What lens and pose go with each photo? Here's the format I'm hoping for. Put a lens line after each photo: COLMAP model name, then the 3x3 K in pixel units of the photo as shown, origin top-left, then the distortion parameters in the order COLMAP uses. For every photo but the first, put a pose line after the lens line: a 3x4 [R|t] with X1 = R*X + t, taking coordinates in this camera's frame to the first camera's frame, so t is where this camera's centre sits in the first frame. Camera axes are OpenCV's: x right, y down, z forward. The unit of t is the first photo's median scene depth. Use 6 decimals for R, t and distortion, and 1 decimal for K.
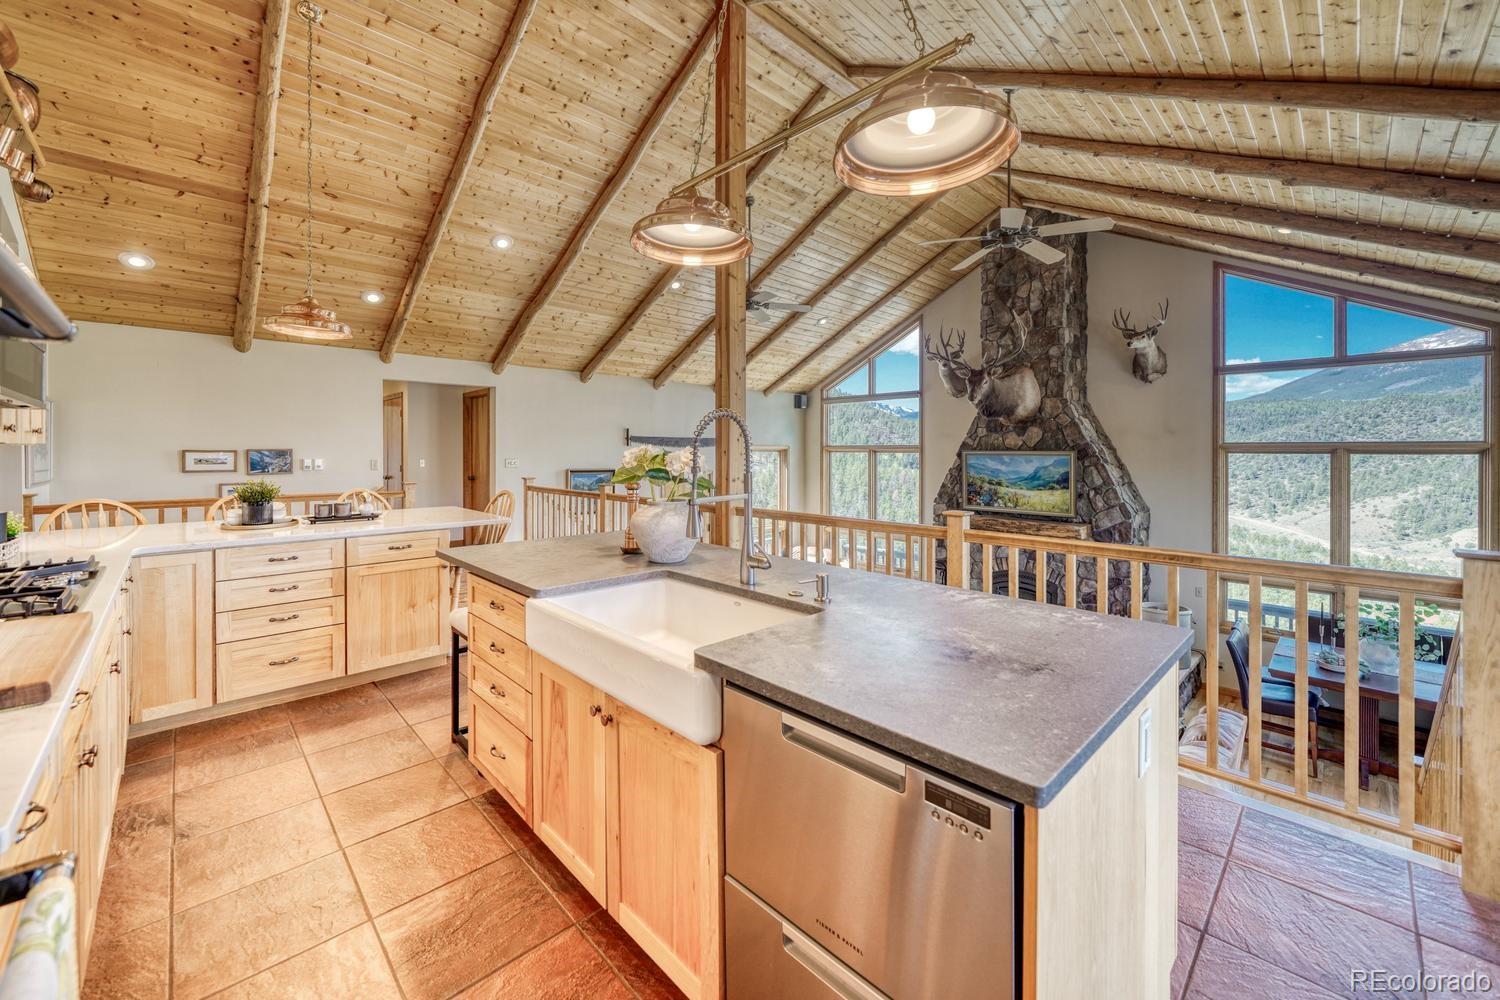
lens RADIAL K [[584.7, 0, 738.8], [0, 584.7, 449.2], [0, 0, 1]] dist [-0.011843, 0.000904]
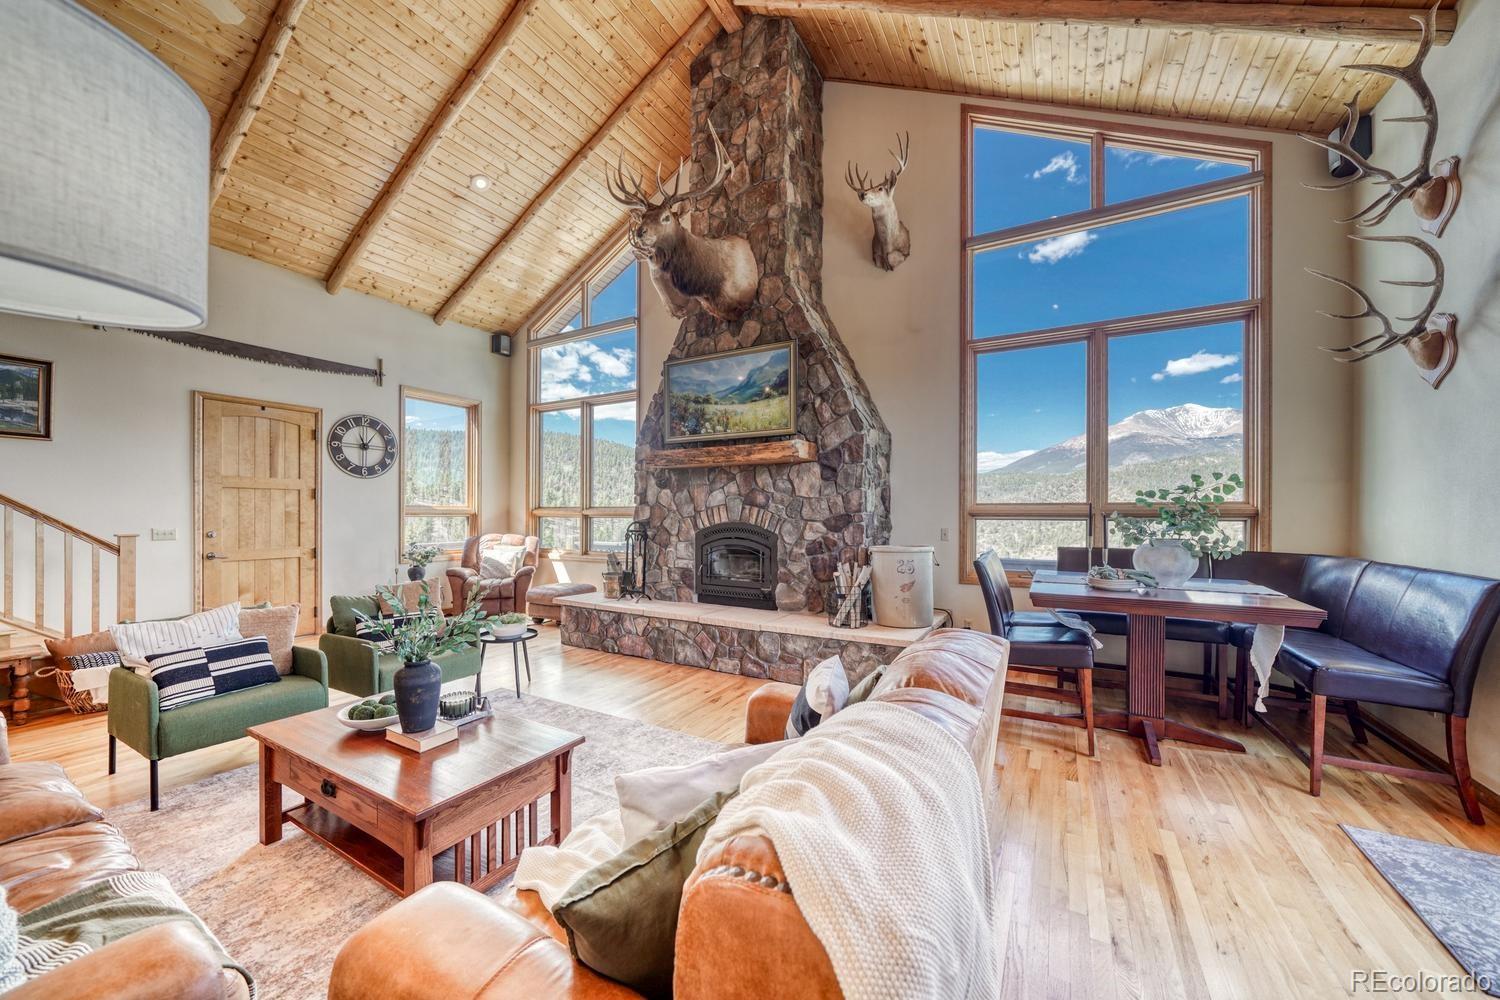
lens RADIAL K [[544.4, 0, 744.8], [0, 544.4, 513.5], [0, 0, 1]] dist [-0.006242, -0.000153]
pose [[0.956873, -0.001636, 0.290503, 0.310277], [0.000099, 0.999986, 0.005305, 0.201843], [-0.290508, -0.005047, 0.956859, 0.364115]]
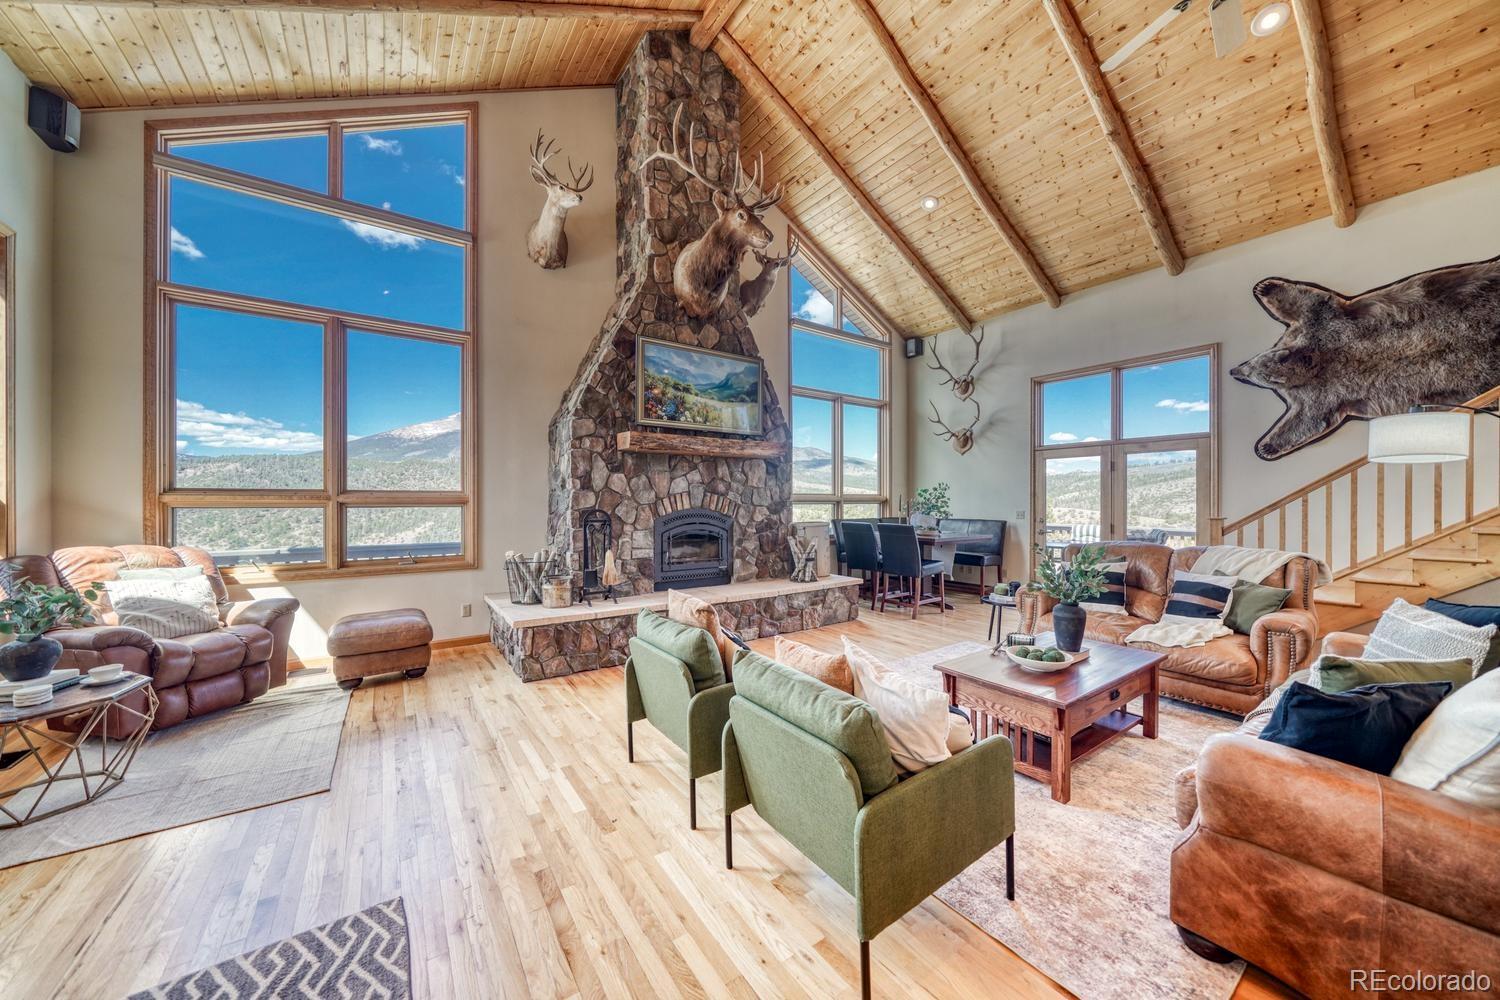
lens RADIAL K [[516.3, 0, 744.1], [0, 516.3, 502.4], [0, 0, 1]] dist [-0.010592, 0.000953]
pose [[0.144713, -0.006627, 0.989451, -0.189845], [-0.002313, 0.999973, 0.007036, 0.203304], [-0.989471, -0.003307, 0.144694, 0.871996]]
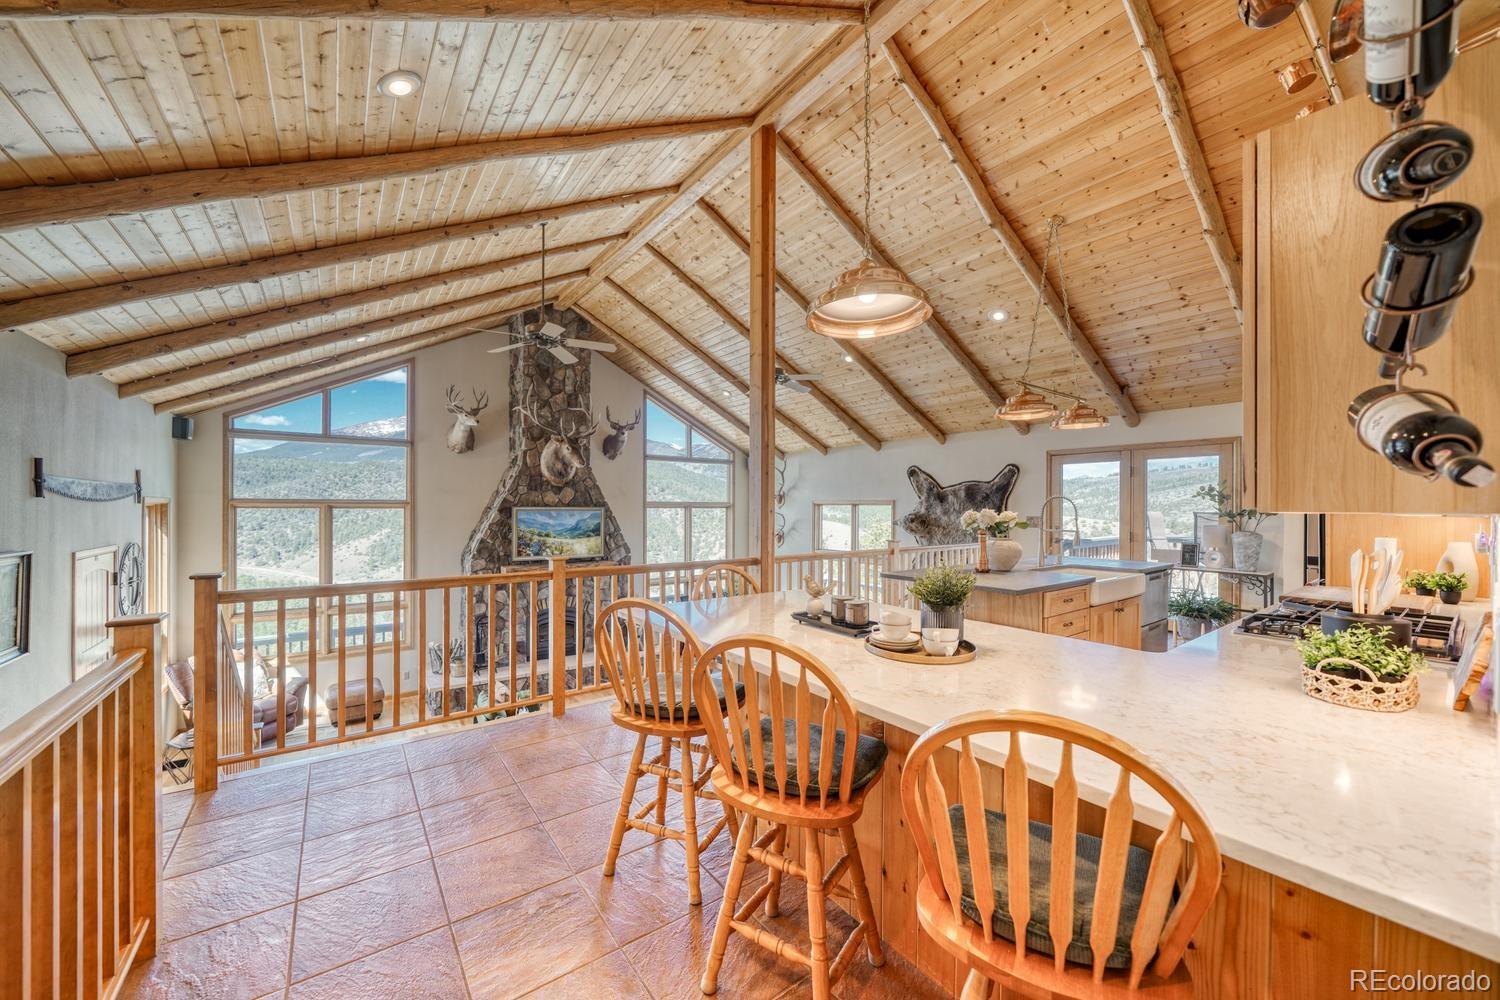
lens RADIAL K [[556.0, 0, 741.8], [0, 556.0, 504.8], [0, 0, 1]] dist [-0.007968, 0.000904]
pose [[0.123420, -0.000751, 0.992354, -0.628052], [-0.005393, 0.999984, 0.001428, -0.005559], [-0.992340, -0.005528, 0.123414, 0.501480]]
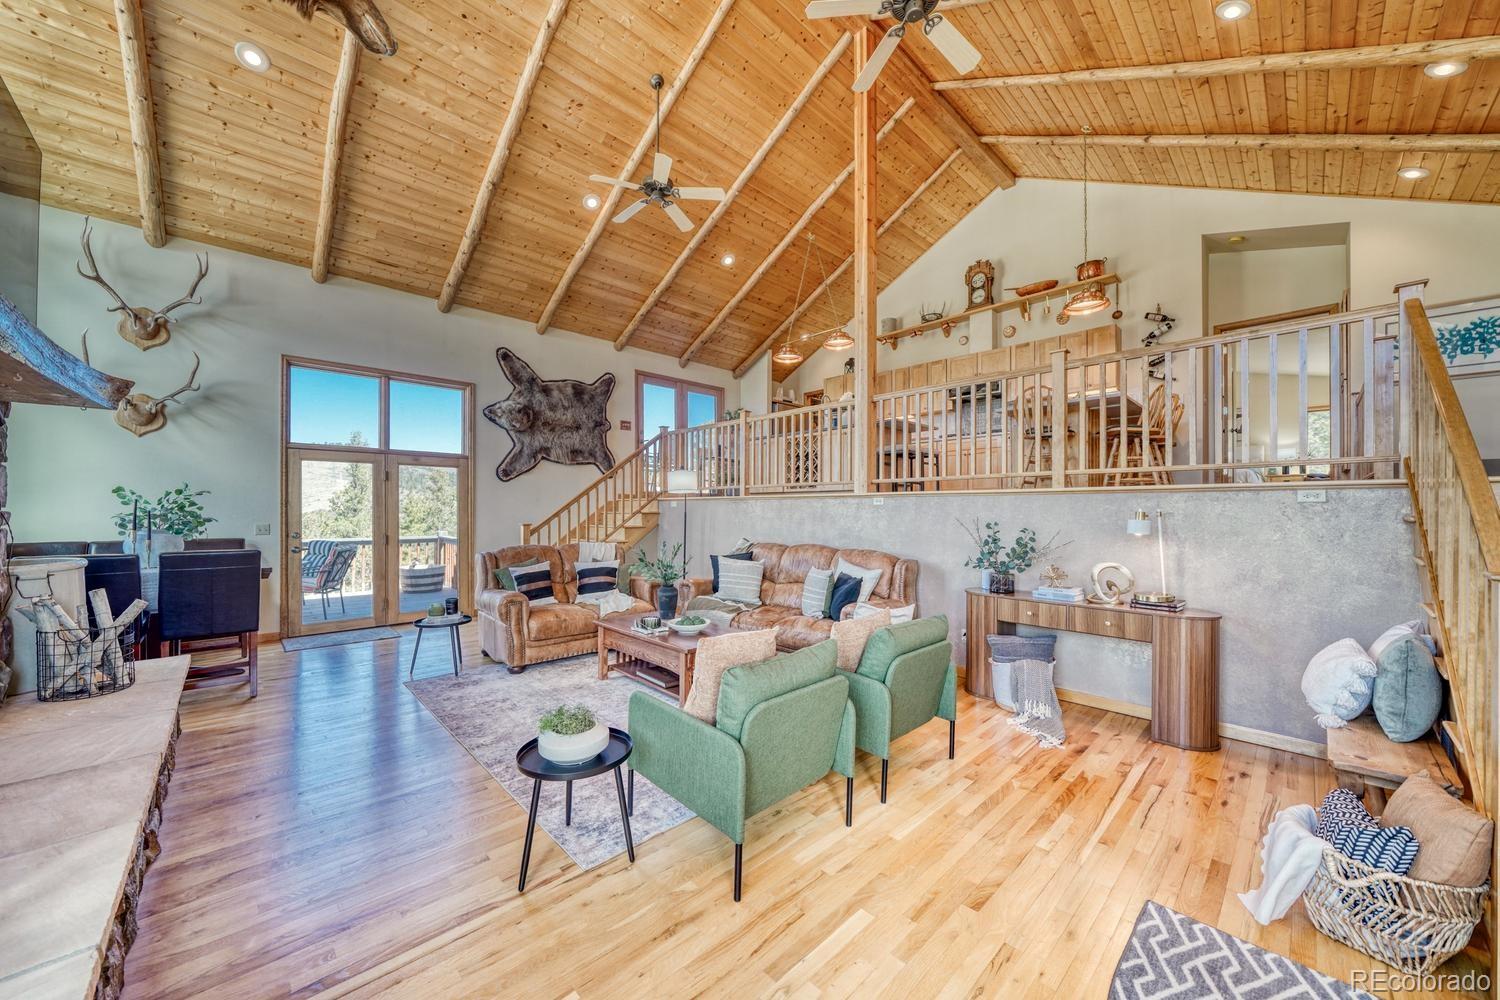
lens RADIAL K [[544.4, 0, 741.5], [0, 544.4, 511.3], [0, 0, 1]] dist [-0.006242, -0.000153]
pose [[-0.999956, -0.004926, -0.007983, 0.157286], [-0.004900, 0.999983, -0.003224, 0.205446], [0.007999, -0.003185, -0.999963, 1.261793]]
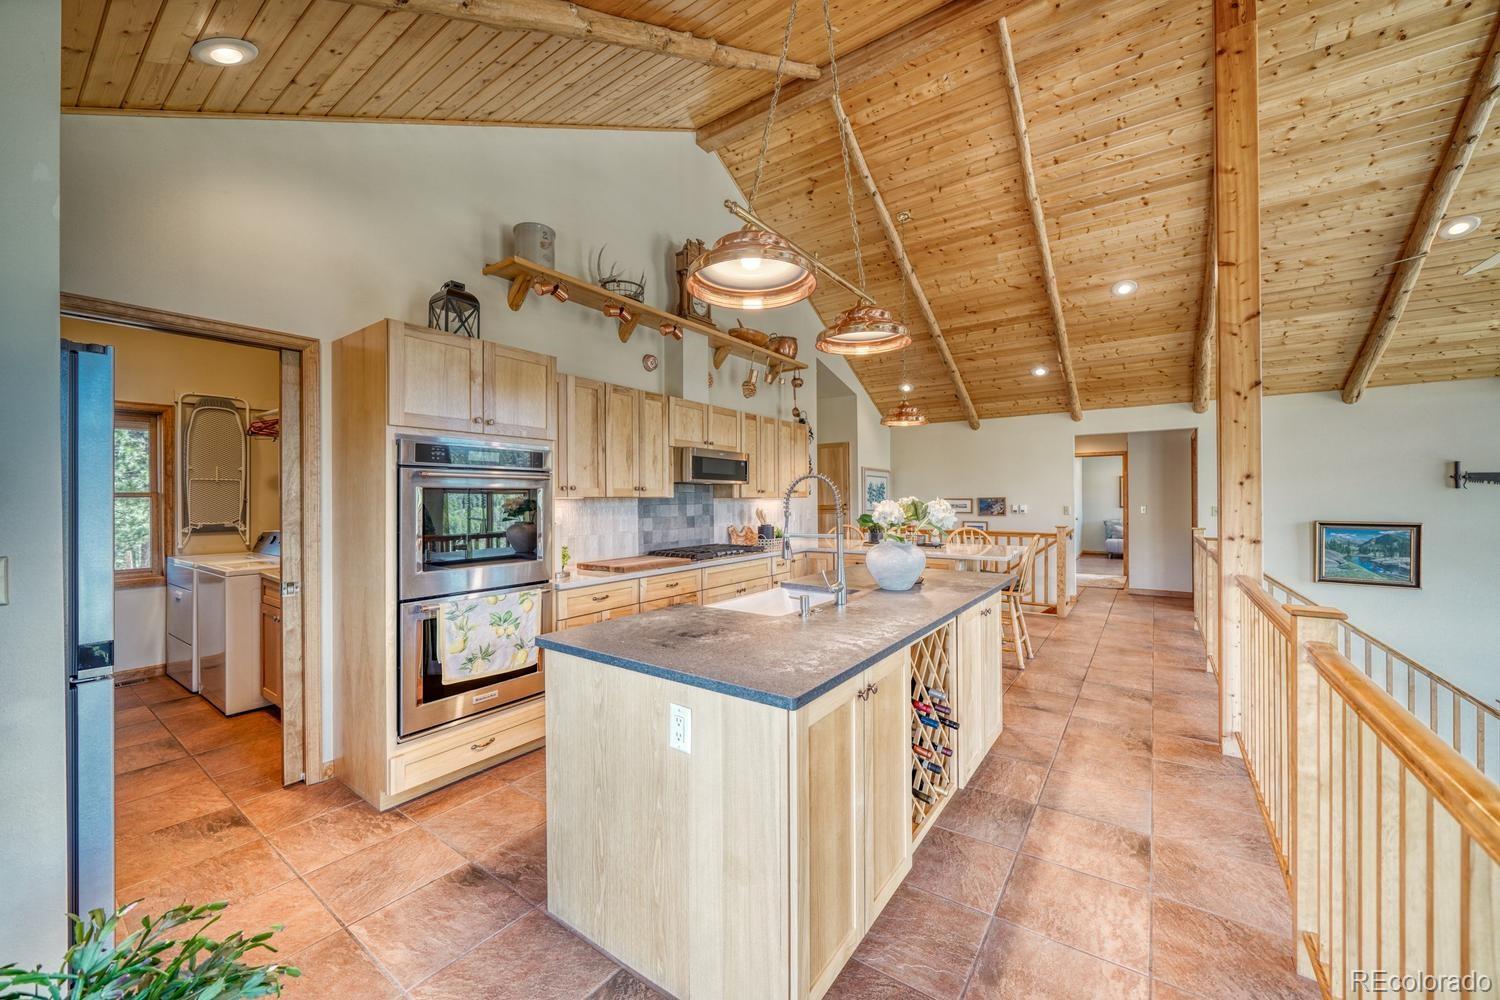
lens RADIAL K [[556.0, 0, 746.2], [0, 556.0, 500.1], [0, 0, 1]] dist [-0.007968, 0.000904]
pose [[0.181348, 0.002220, -0.983417, 0.307125], [0.008612, 0.999956, 0.003845, -0.002234], [0.983381, -0.009166, 0.181321, 0.145131]]
